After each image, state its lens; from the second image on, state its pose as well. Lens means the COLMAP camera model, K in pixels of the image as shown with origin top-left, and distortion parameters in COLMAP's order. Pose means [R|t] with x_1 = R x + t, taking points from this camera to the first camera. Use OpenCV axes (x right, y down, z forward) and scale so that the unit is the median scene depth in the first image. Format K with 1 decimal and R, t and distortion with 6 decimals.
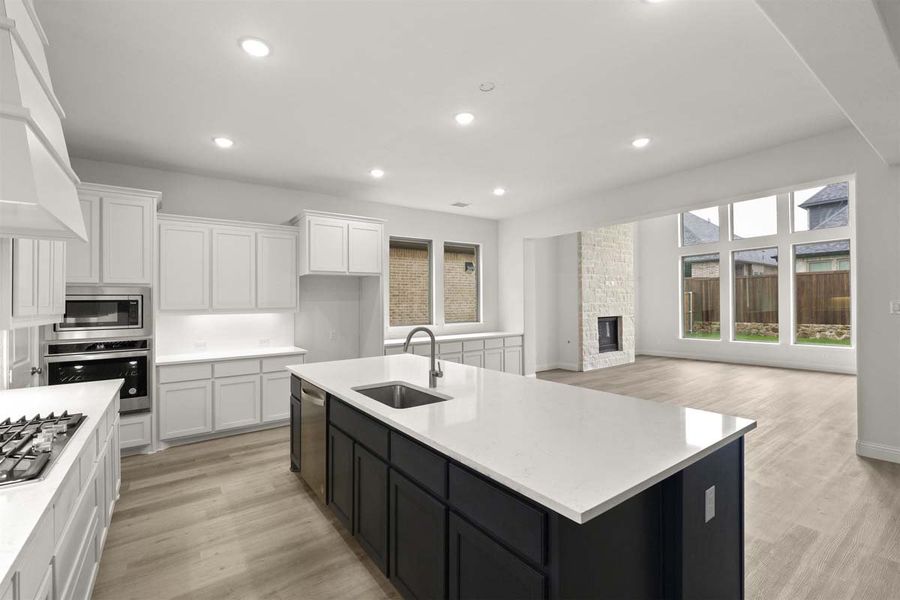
lens RADIAL K [[377.2, 0, 464.9], [0, 377.2, 299.6], [0, 0, 1]] dist [-0.000519, -0.000009]
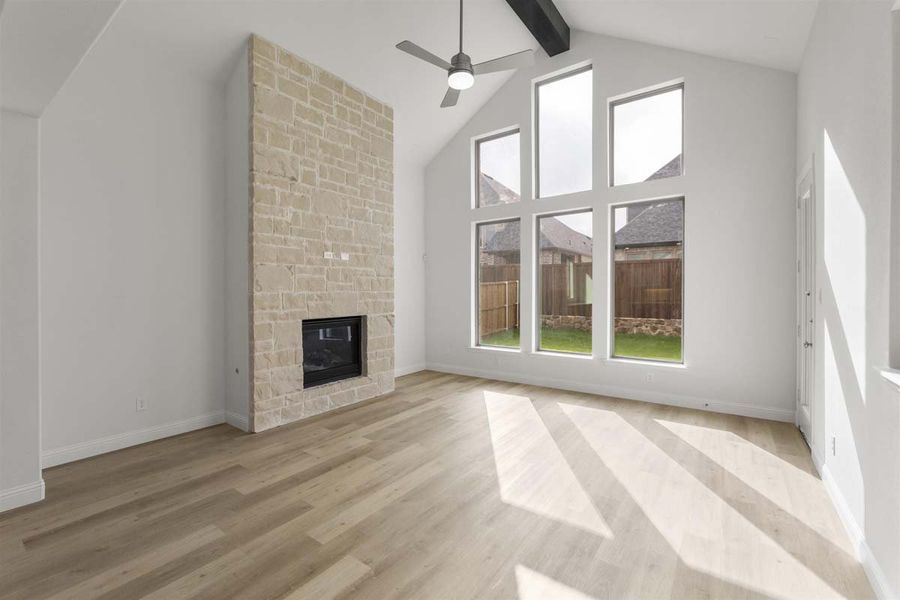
lens RADIAL K [[390.5, 0, 450.8], [0, 390.5, 287.6], [0, 0, 1]] dist [0.002185, 0.000173]
pose [[0.948880, 0.012667, 0.315383, 0.673198], [-0.011686, 0.999919, -0.005004, 0.005902], [-0.315420, 0.001063, 0.948951, 0.762669]]
